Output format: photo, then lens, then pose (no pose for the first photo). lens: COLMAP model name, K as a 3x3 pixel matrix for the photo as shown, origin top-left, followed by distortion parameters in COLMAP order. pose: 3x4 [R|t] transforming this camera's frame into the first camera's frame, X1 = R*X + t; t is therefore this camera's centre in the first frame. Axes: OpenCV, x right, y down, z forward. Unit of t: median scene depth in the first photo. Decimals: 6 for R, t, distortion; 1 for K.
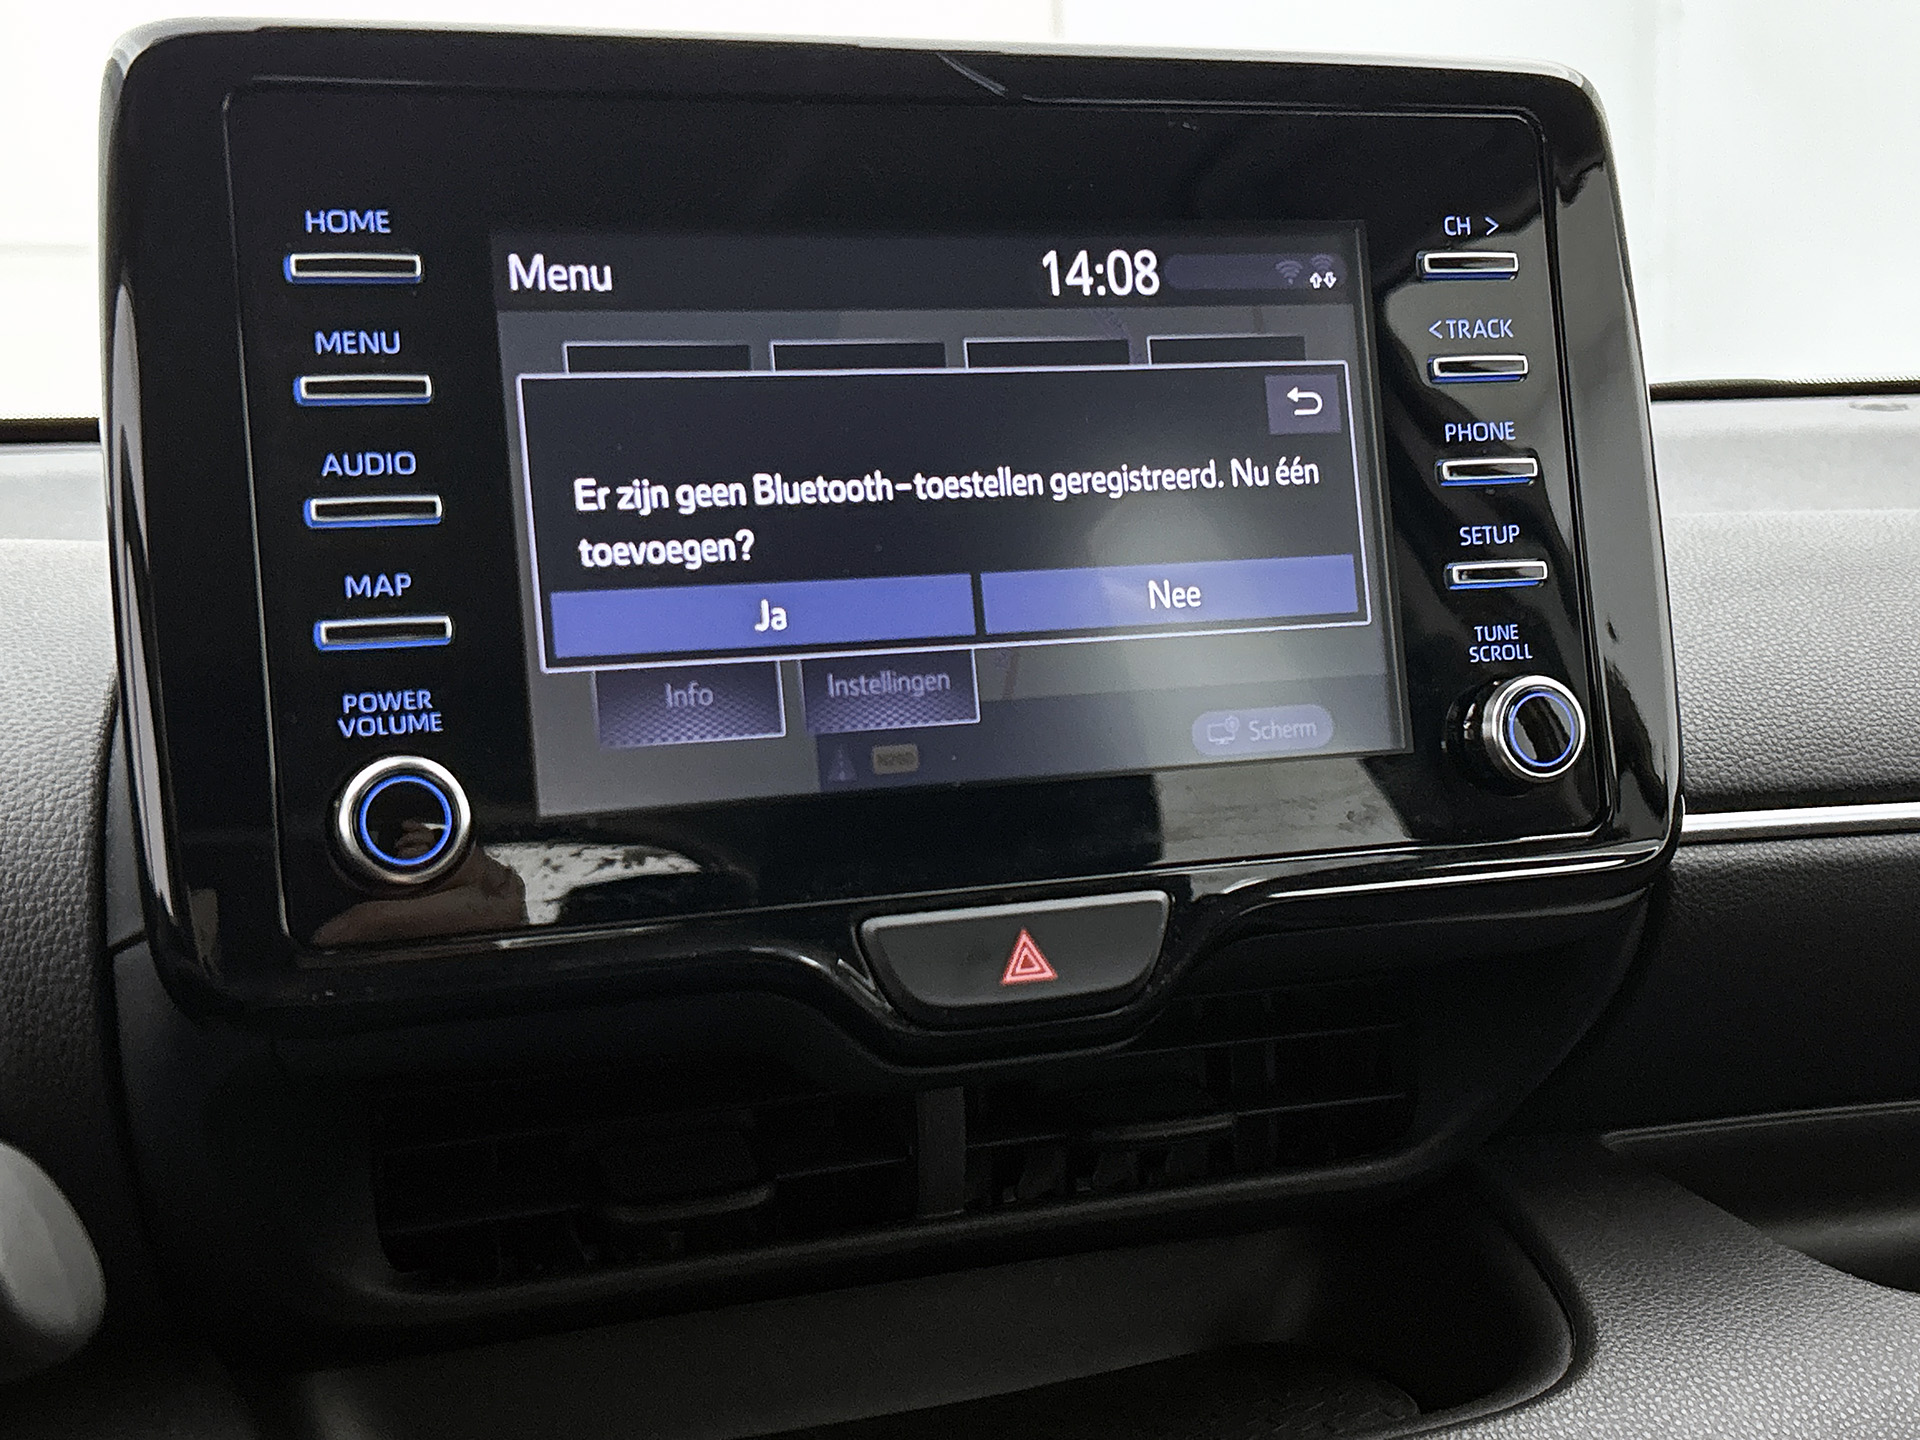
lens RADIAL K [[2398.9, 0, 964.3], [0, 2398.9, 764.4], [0, 0, 1]] dist [0.095157, -0.295517]
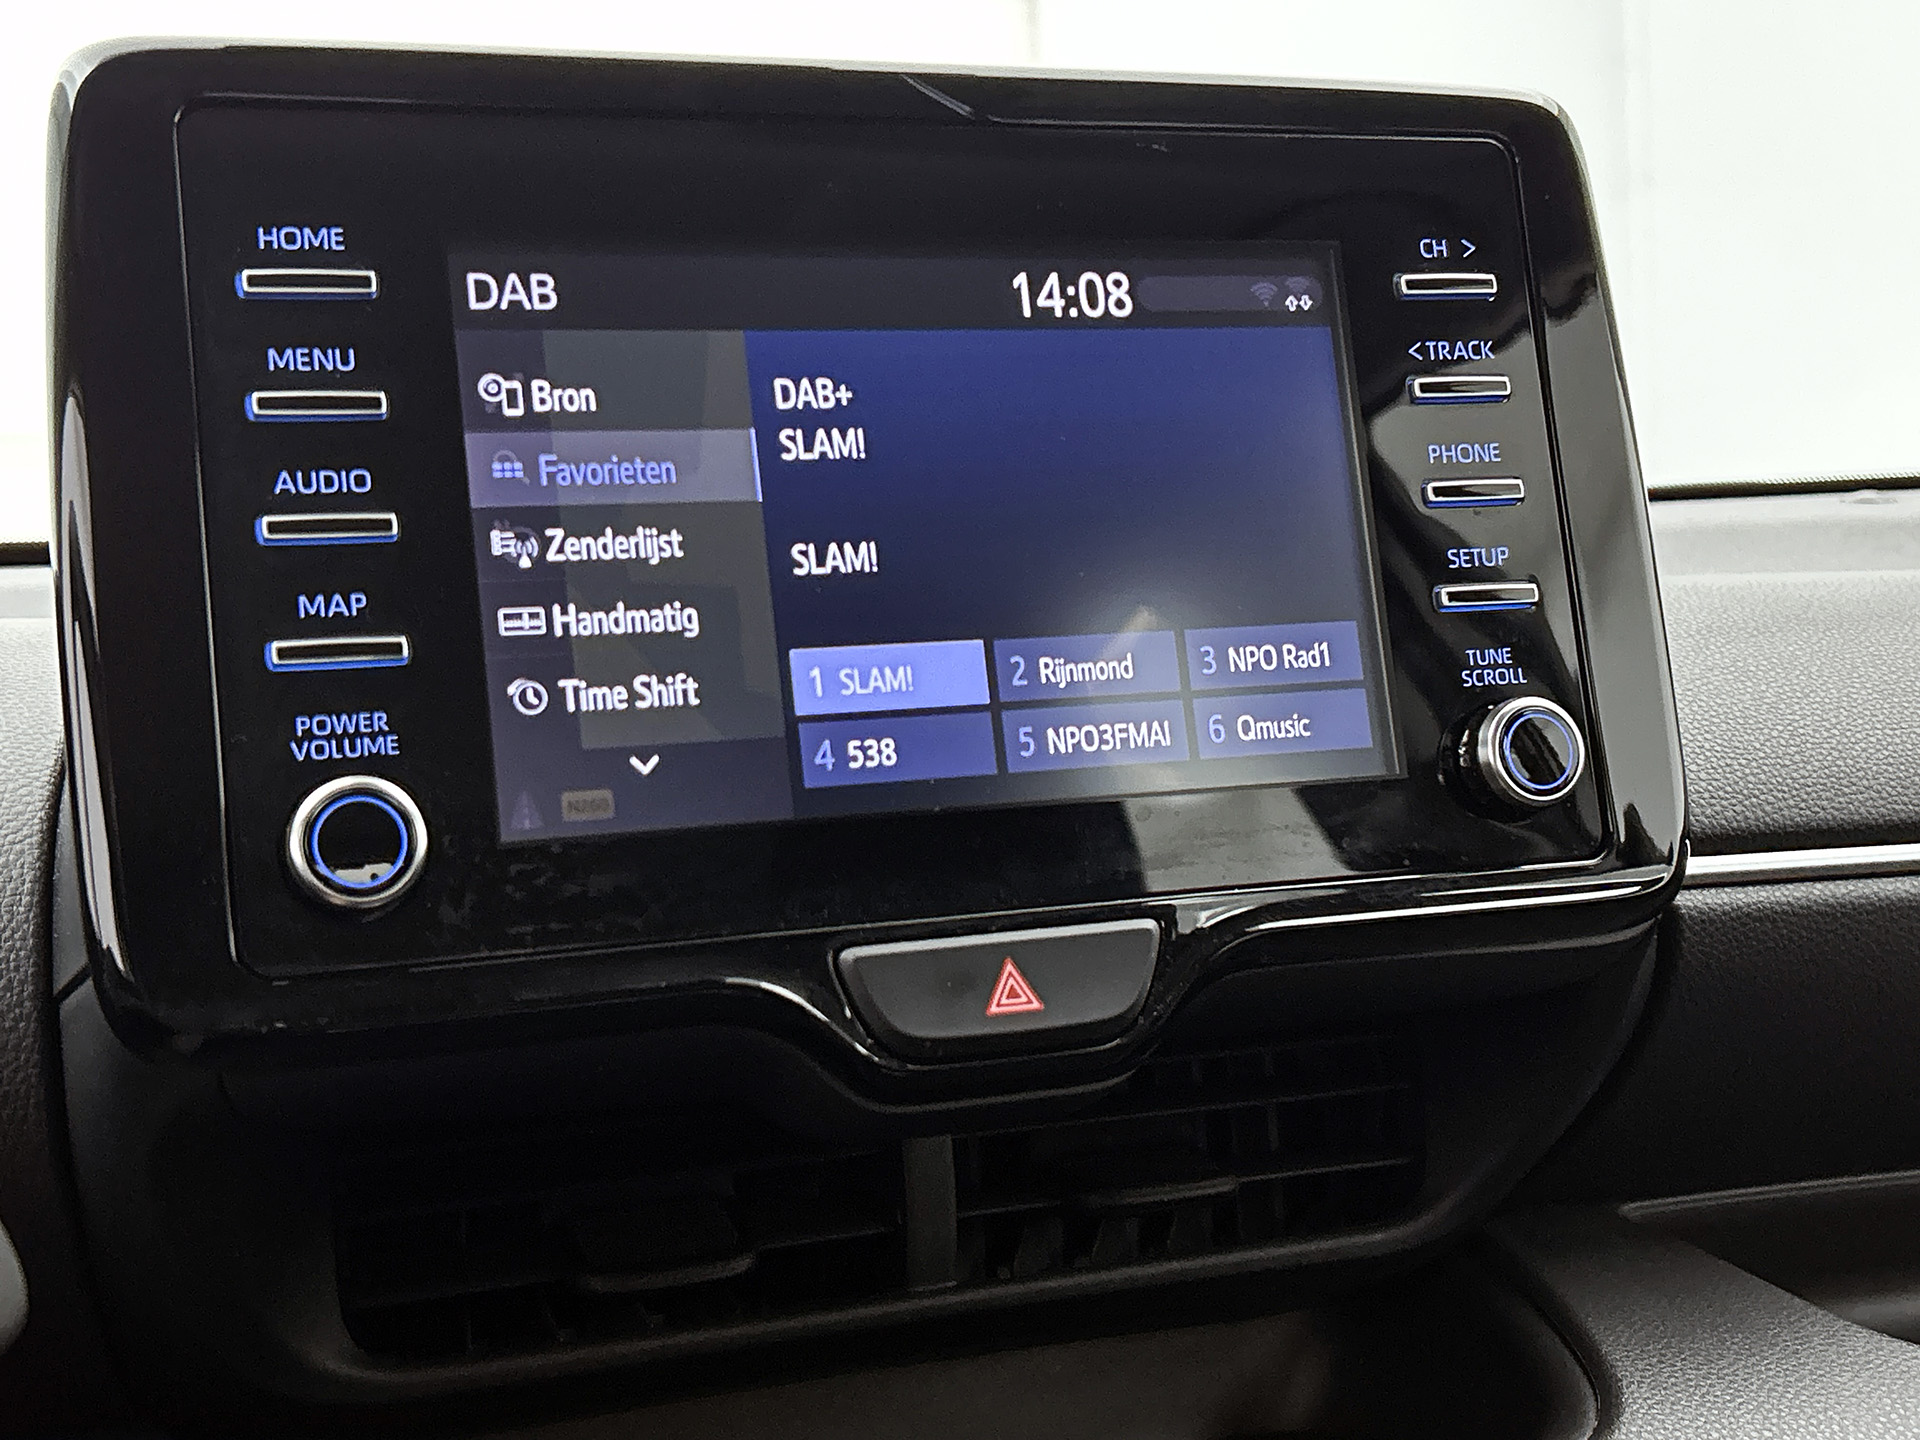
lens RADIAL K [[2398.9, 0, 964.3], [0, 2398.9, 764.4], [0, 0, 1]] dist [0.095157, -0.295517]
pose [[0.999772, -0.021311, 0.001029, 0.007431], [0.021328, 0.996914, -0.075545, 0.060745], [0.000584, 0.075550, 0.997142, 0.034511]]
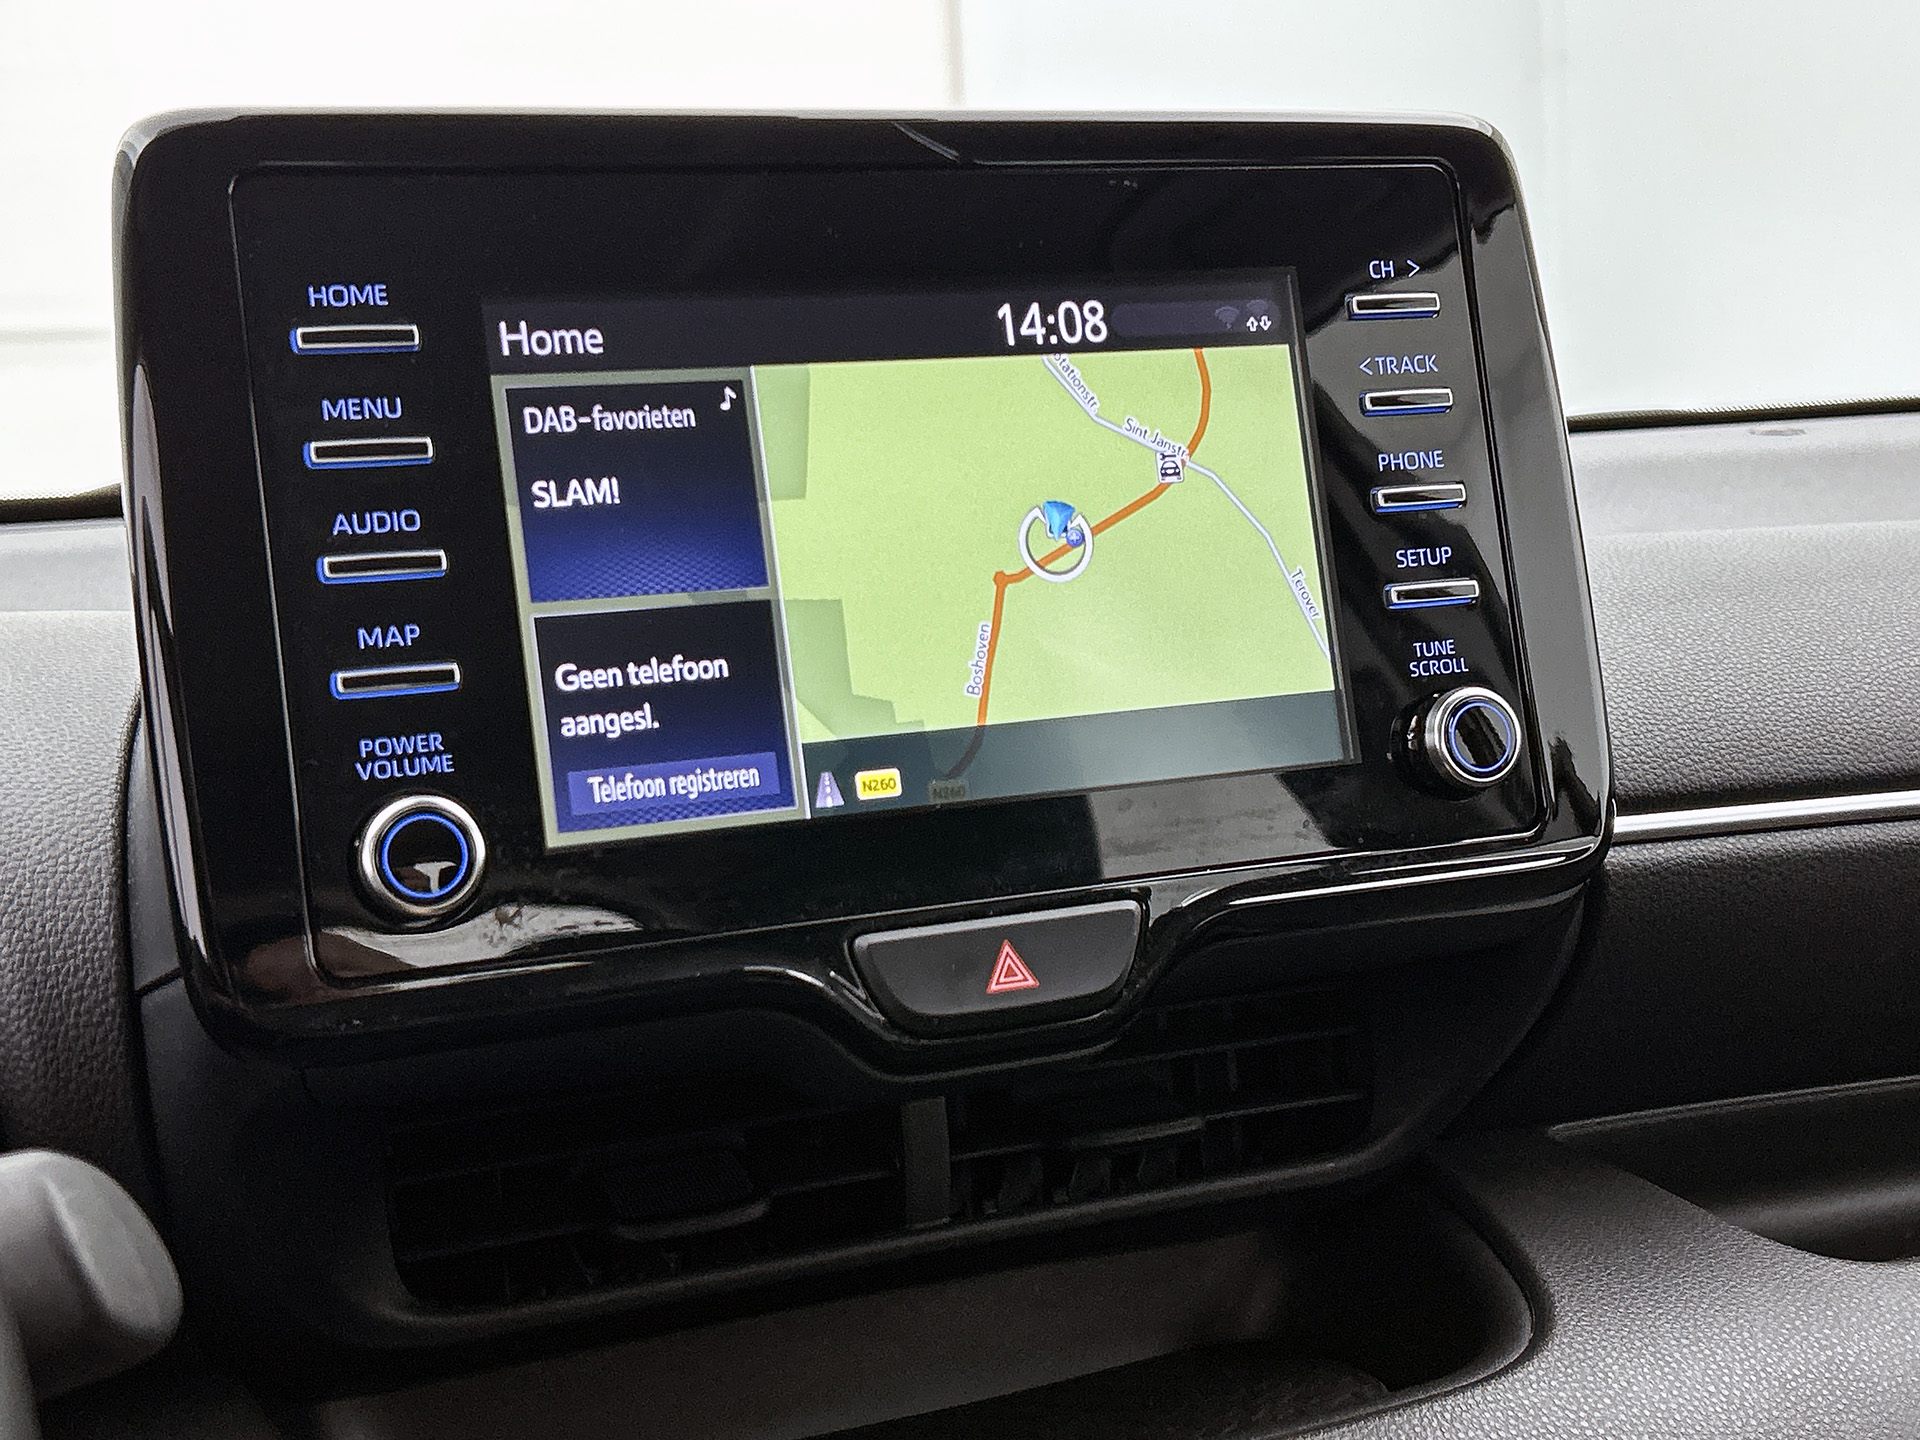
lens RADIAL K [[2398.9, 0, 964.3], [0, 2398.9, 764.4], [0, 0, 1]] dist [0.095157, -0.295517]
pose [[0.998820, -0.036166, 0.032406, -0.023966], [0.036910, 0.999062, -0.022659, 0.013690], [-0.031556, 0.023829, 0.999218, -0.057981]]
